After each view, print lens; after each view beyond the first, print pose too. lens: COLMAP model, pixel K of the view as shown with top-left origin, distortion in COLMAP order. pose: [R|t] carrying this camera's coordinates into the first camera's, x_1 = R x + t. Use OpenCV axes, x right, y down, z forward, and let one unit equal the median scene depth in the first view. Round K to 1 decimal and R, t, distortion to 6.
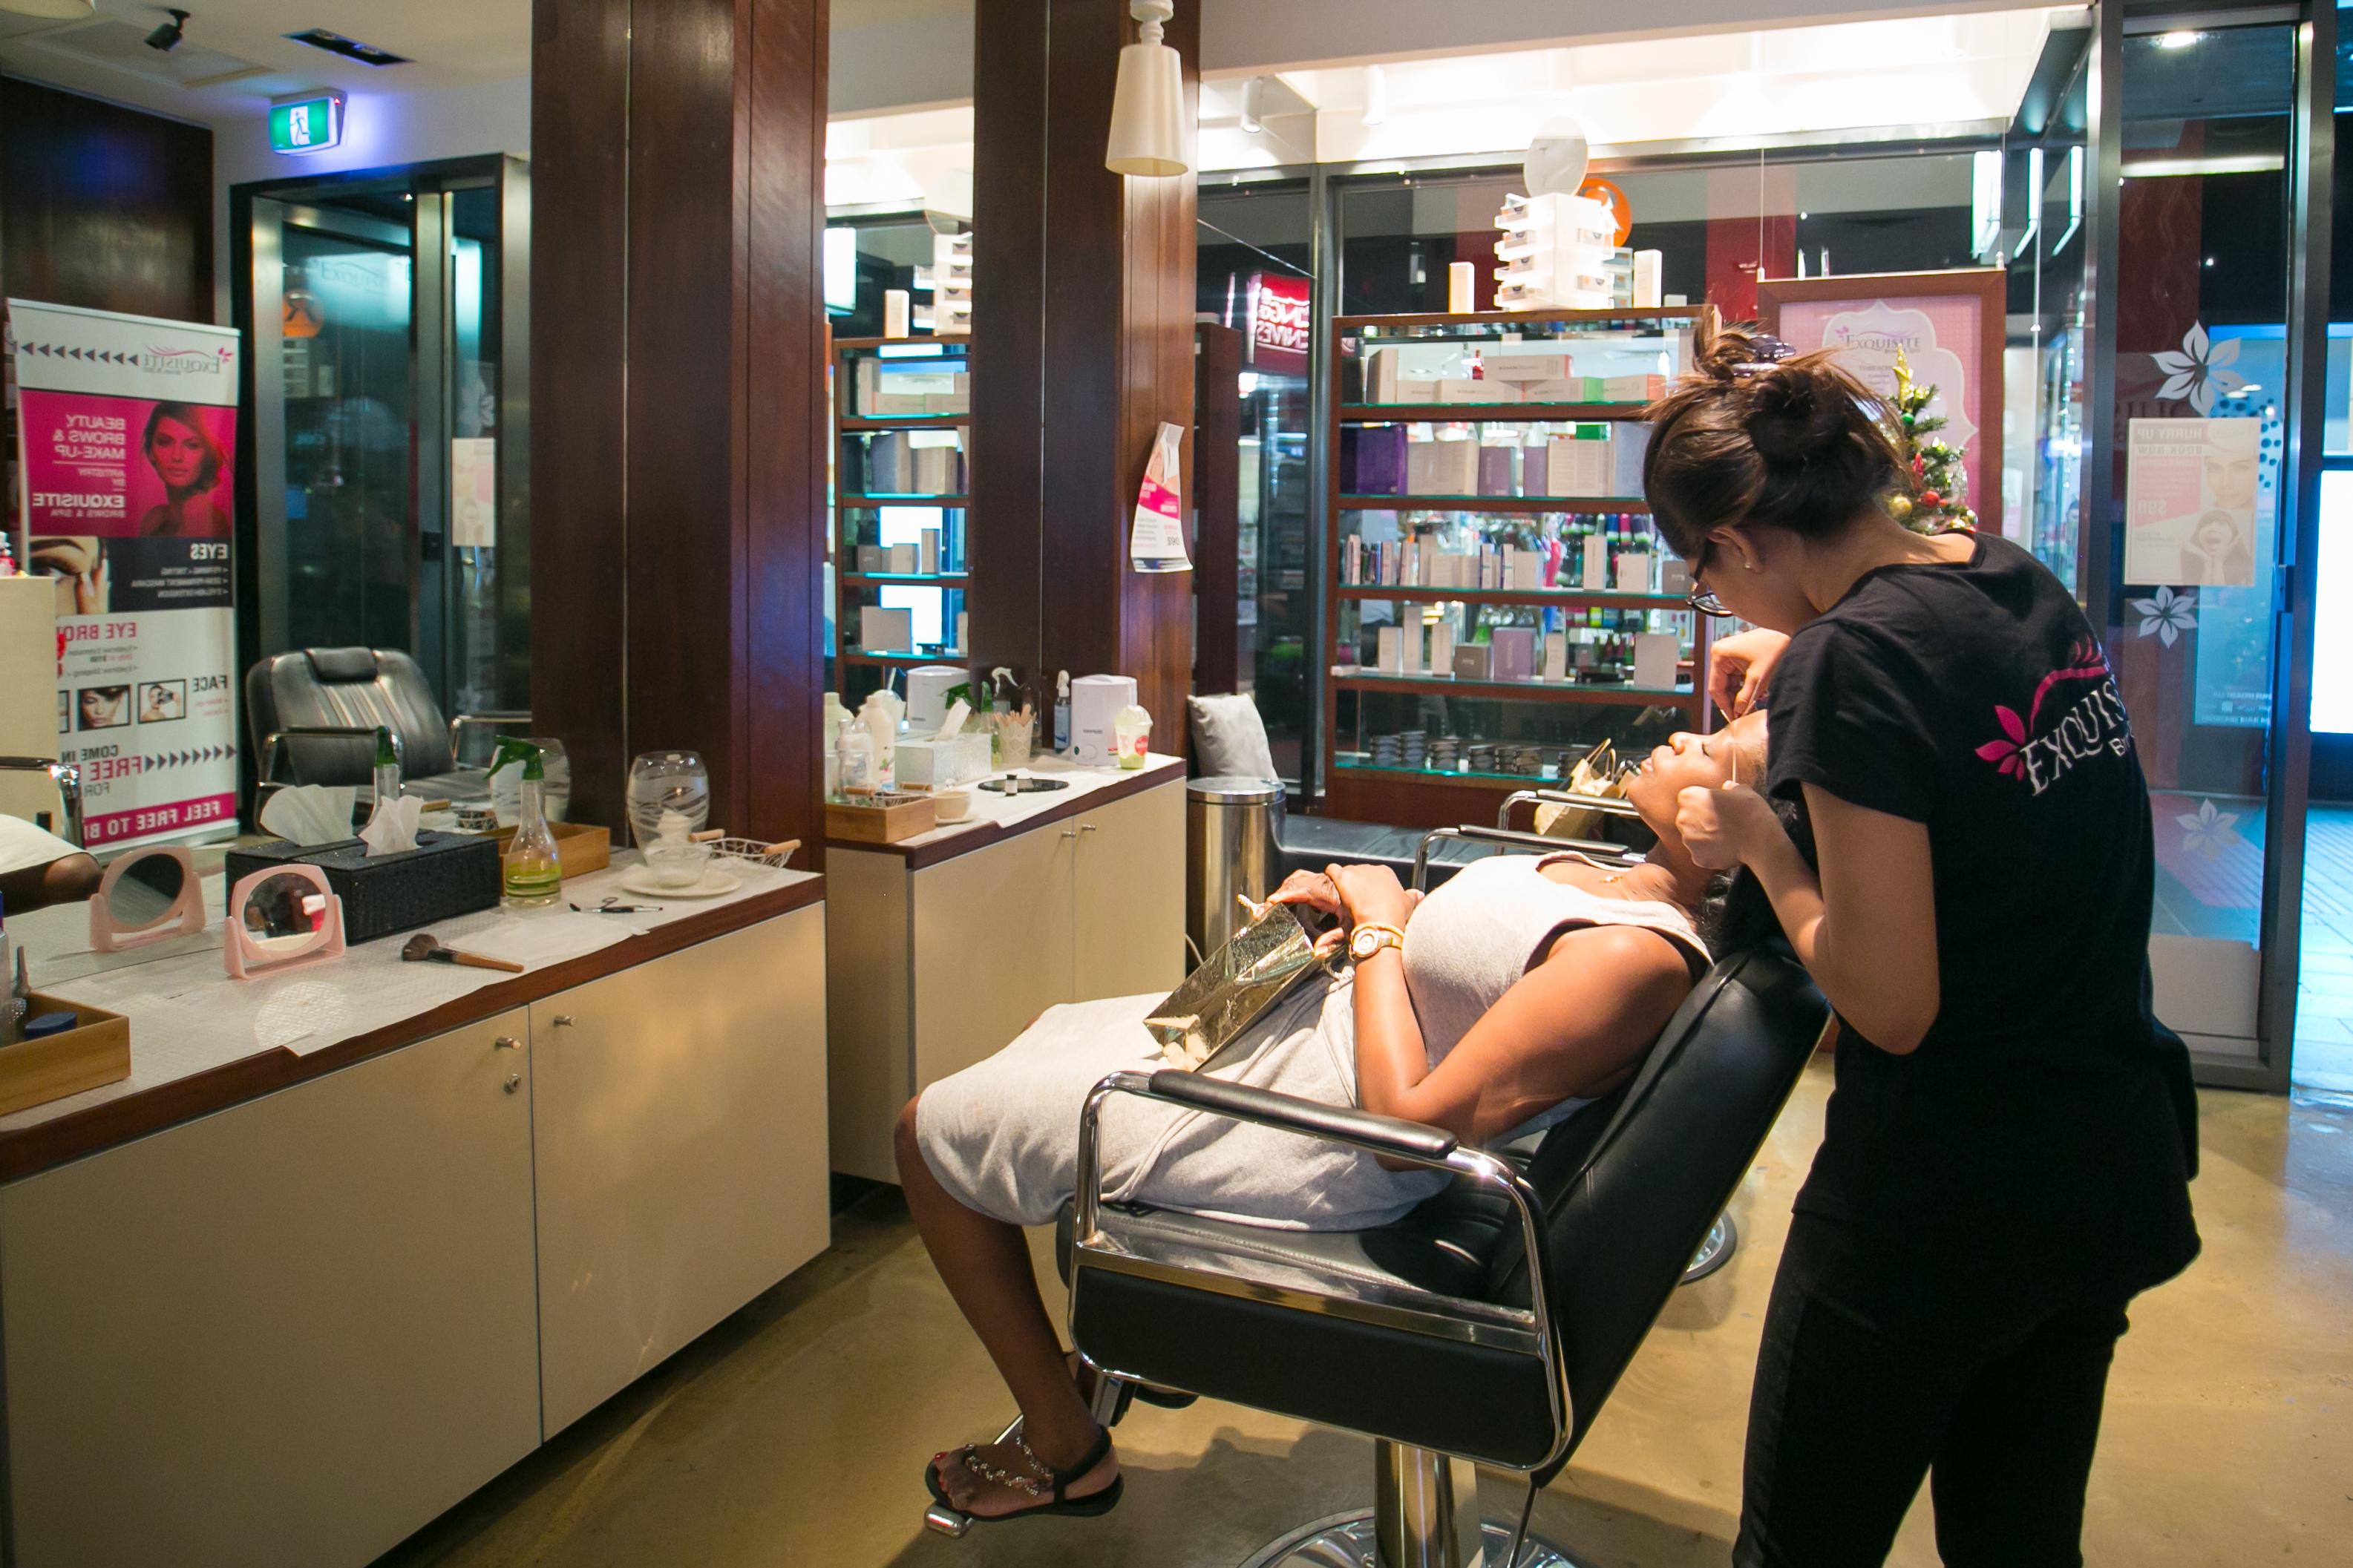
lens RADIAL K [[1582.1, 0, 1175.3], [0, 1582.1, 626.1], [0, 0, 1]] dist [-0.070102, 0.033089]
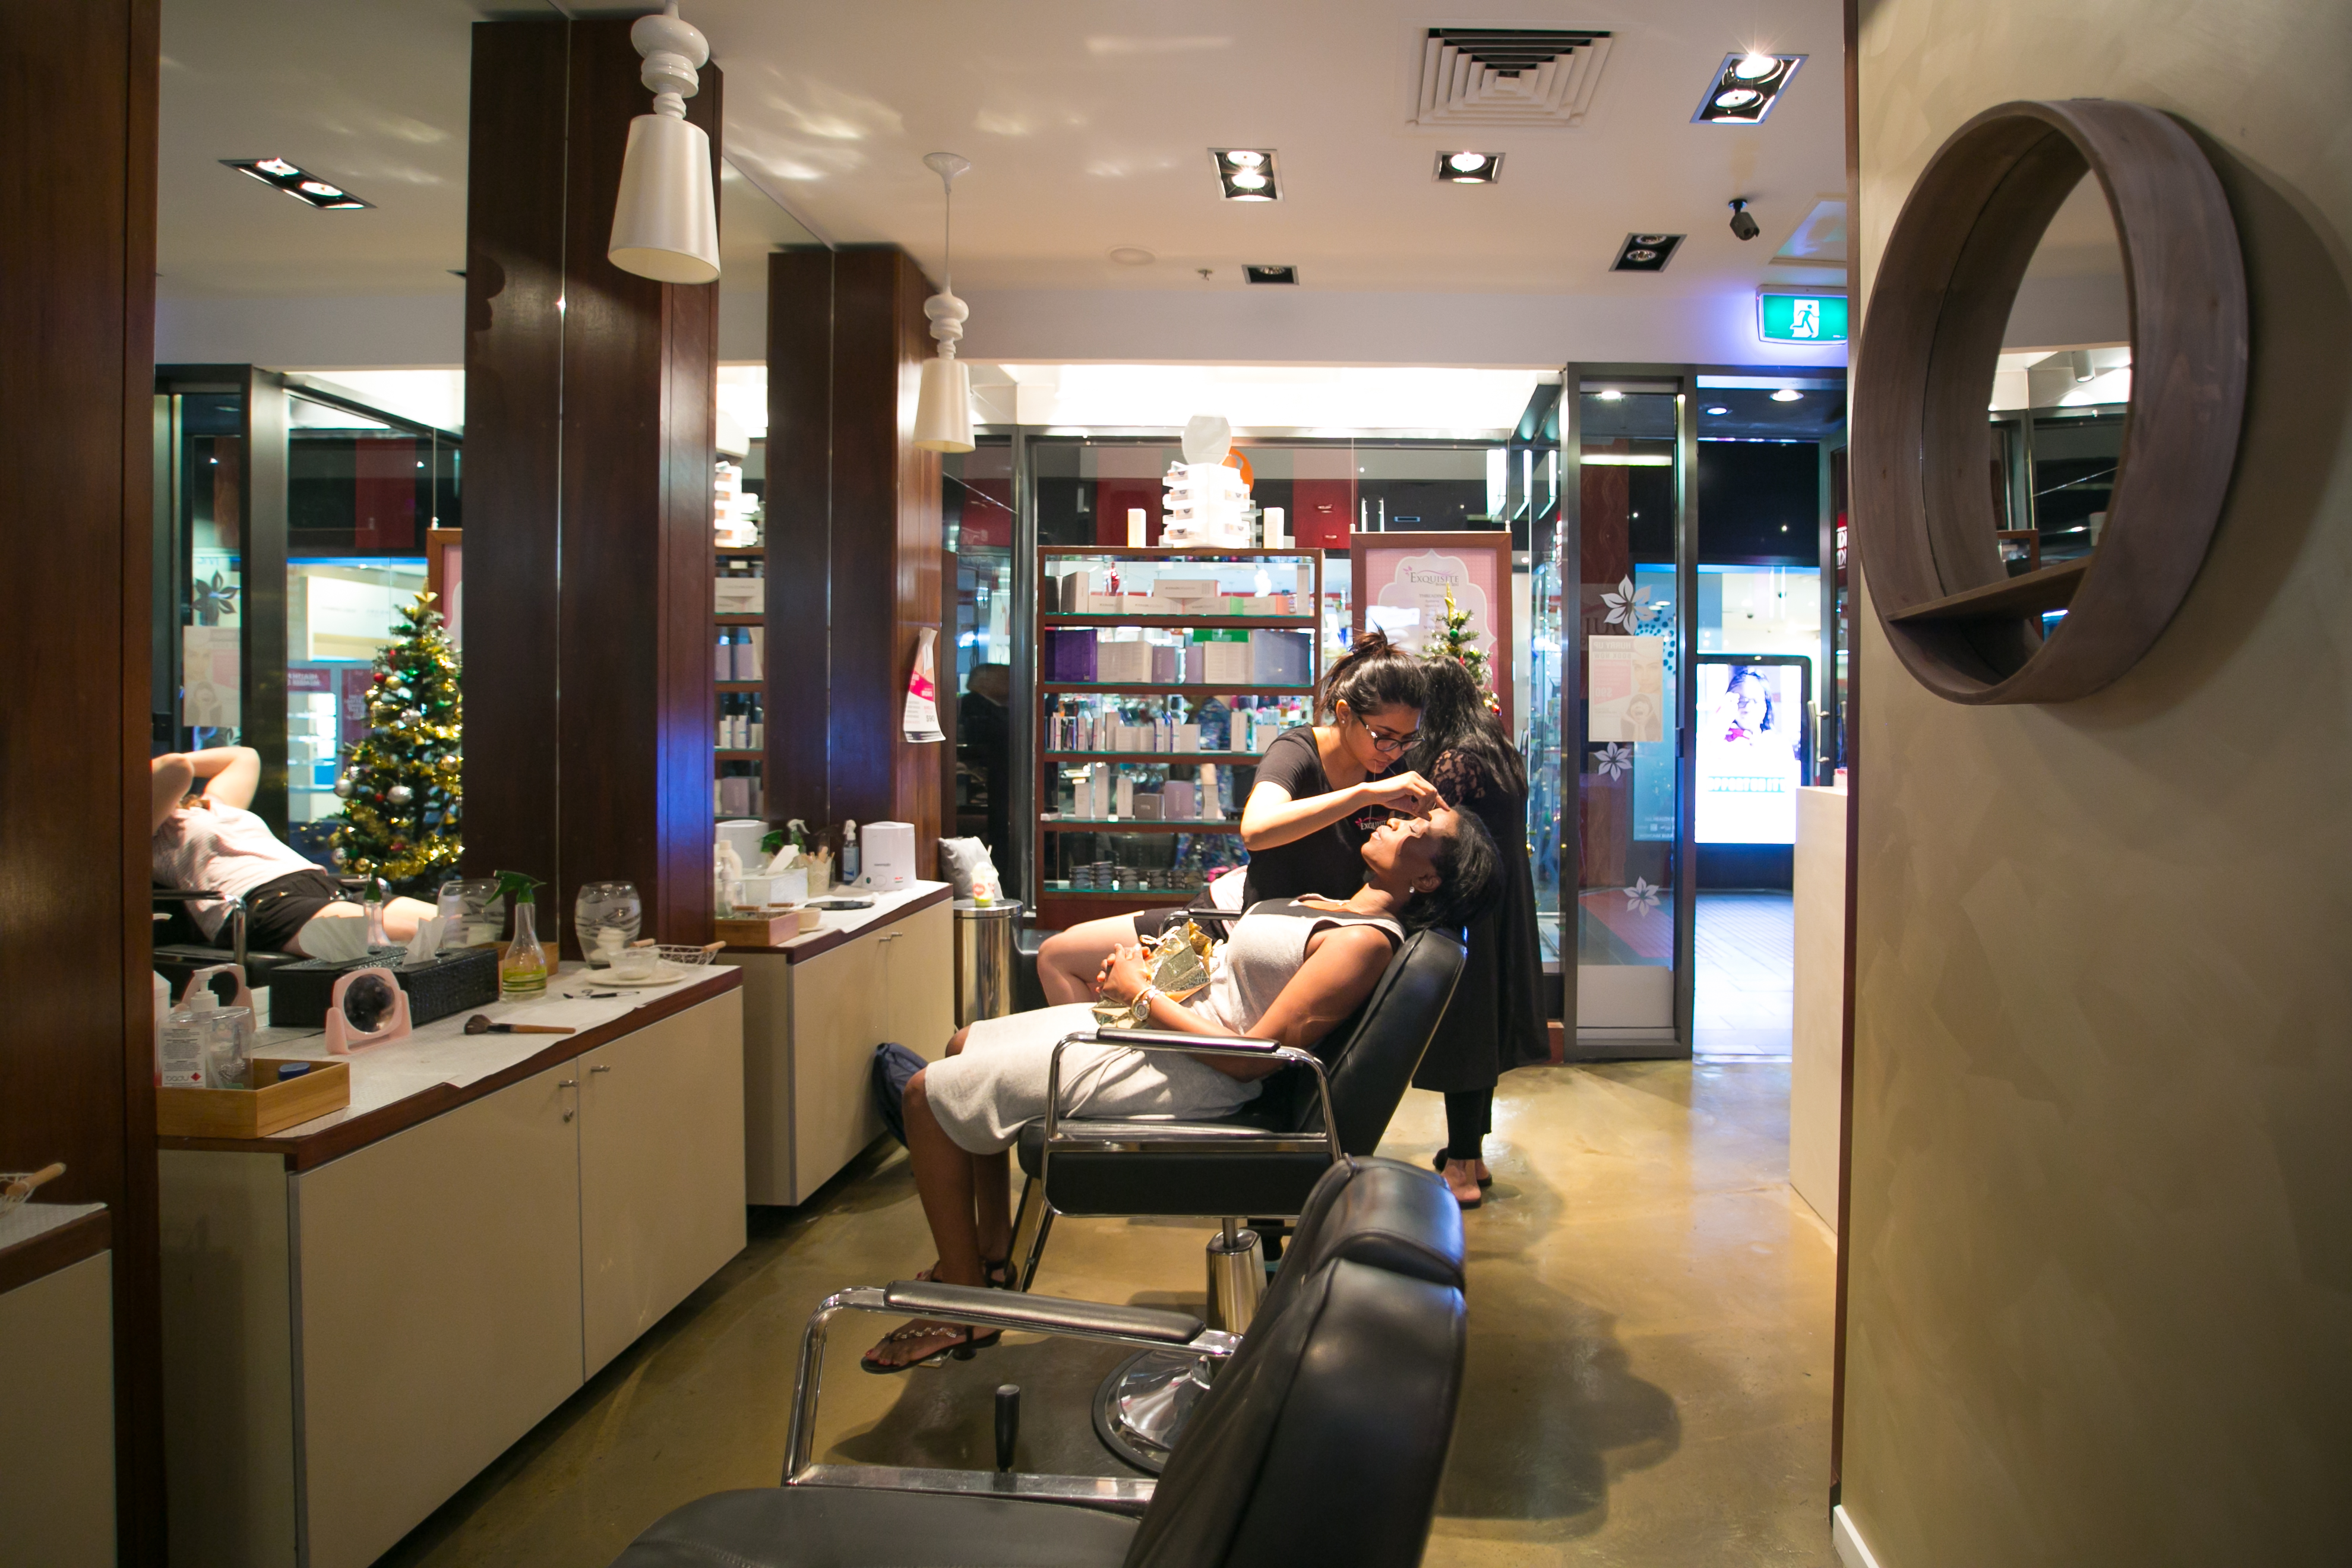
lens RADIAL K [[1564.8, 0, 1179.0], [0, 1564.8, 741.6], [0, 0, 1]] dist [-0.070381, 0.027938]
pose [[0.956347, -0.011147, 0.292019, -0.194786], [0.021780, 0.999212, -0.033185, 0.013257], [-0.291419, 0.038096, 0.955837, -0.307310]]
